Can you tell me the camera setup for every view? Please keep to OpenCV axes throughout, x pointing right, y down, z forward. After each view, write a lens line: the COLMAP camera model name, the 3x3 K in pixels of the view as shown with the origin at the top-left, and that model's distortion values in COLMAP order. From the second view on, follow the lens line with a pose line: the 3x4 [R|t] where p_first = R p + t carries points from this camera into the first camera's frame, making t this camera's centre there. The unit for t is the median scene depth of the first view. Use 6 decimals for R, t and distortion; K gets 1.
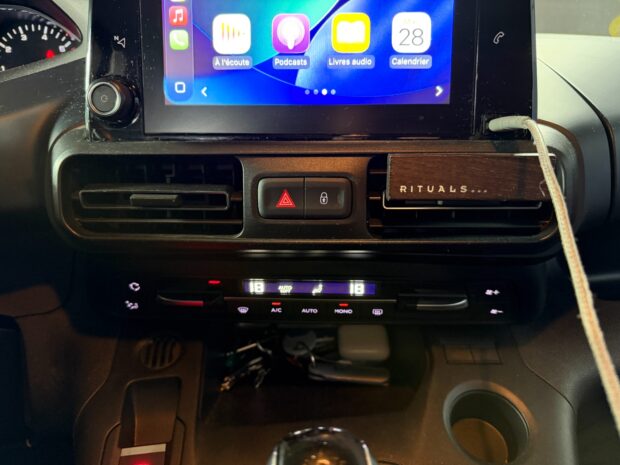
lens RADIAL K [[454.1, 0, 310.0], [0, 454.1, 232.5], [0, 0, 1]] dist [0.044200, -0.059620]
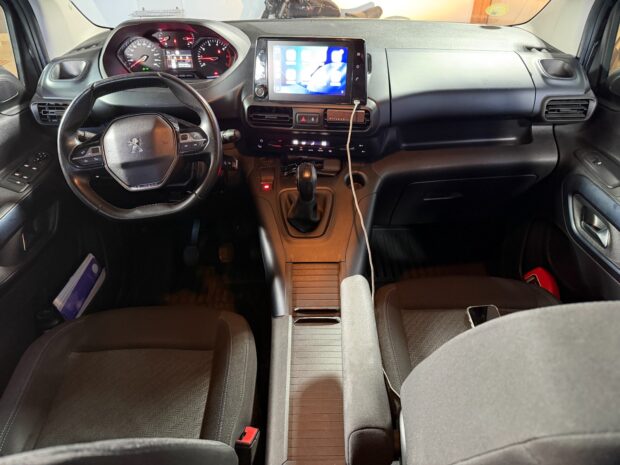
lens RADIAL K [[440.8, 0, 308.3], [0, 440.8, 235.7], [0, 0, 1]] dist [0.086140, -0.108343]
pose [[0.996578, 0.047578, -0.067597, 0.259513], [-0.026783, 0.959487, 0.280476, -0.156974], [0.078203, -0.277706, 0.957478, -2.600007]]
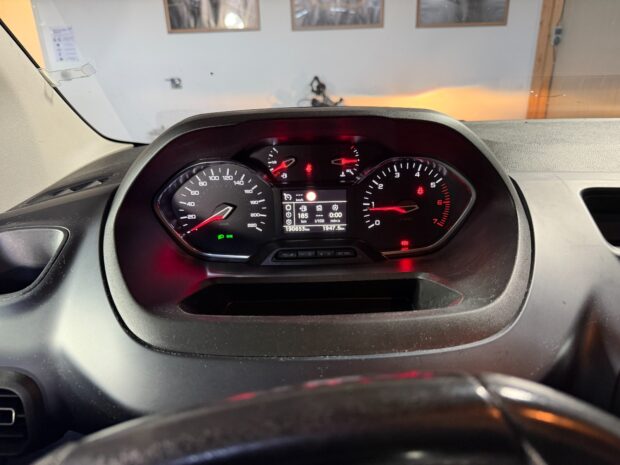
lens RADIAL K [[440.8, 0, 308.3], [0, 440.8, 235.7], [0, 0, 1]] dist [0.086140, -0.108343]
pose [[0.997123, 0.012159, -0.074813, -1.110176], [-0.008177, 0.998546, 0.053291, -0.508497], [0.075352, -0.052526, 0.995773, -0.010429]]
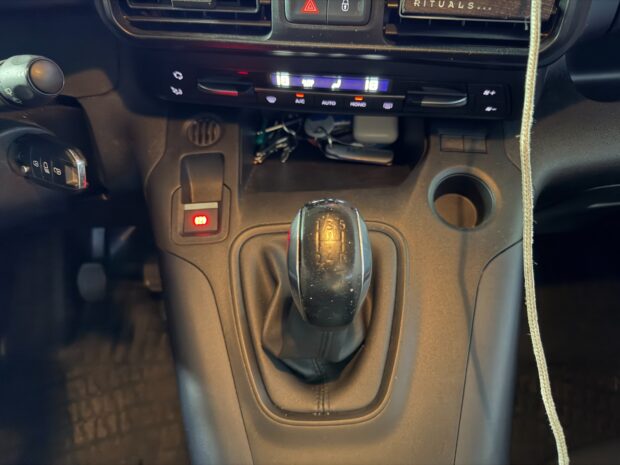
lens RADIAL K [[454.8, 0, 311.3], [0, 454.8, 235.3], [0, 0, 1]] dist [0.036462, -0.089874]
pose [[0.998401, 0.045464, -0.033605, 0.009721], [-0.023475, 0.874117, 0.485148, -0.102804], [0.051431, -0.483584, 0.873786, -0.194186]]
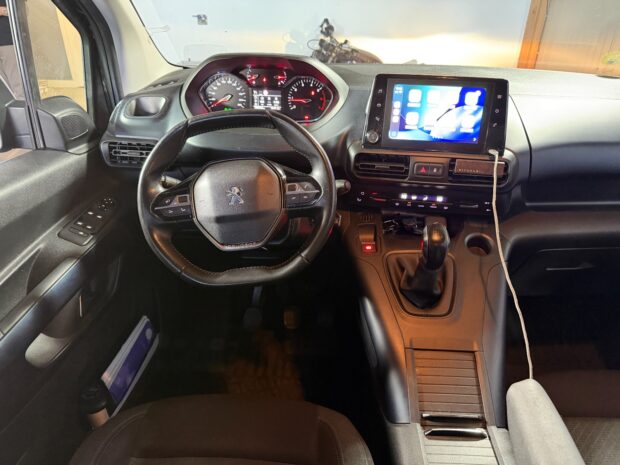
lens RADIAL K [[439.6, 0, 312.9], [0, 439.6, 233.2], [0, 0, 1]] dist [0.150672, -0.291568]
pose [[0.991758, 0.079052, -0.100835, -0.418964], [-0.061069, 0.983482, 0.170390, -0.104102], [0.112639, -0.162828, 0.980204, -2.028821]]
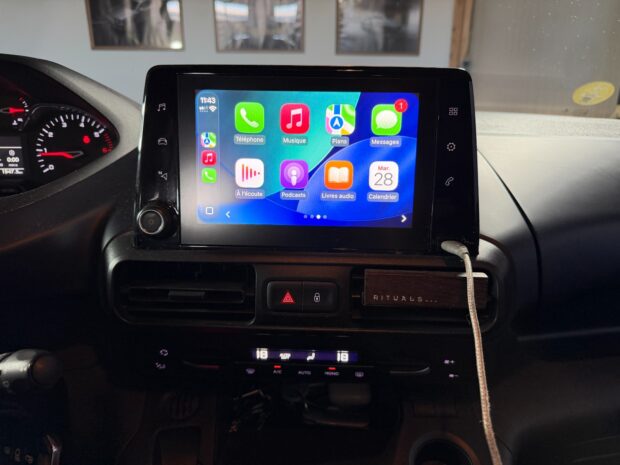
lens RADIAL K [[454.1, 0, 310.0], [0, 454.1, 232.5], [0, 0, 1]] dist [0.044200, -0.059620]
pose [[0.999797, 0.014211, 0.014304, -0.009453], [-0.013928, 0.999708, -0.019728, -0.200839], [-0.014580, 0.019525, 0.999703, -0.271669]]
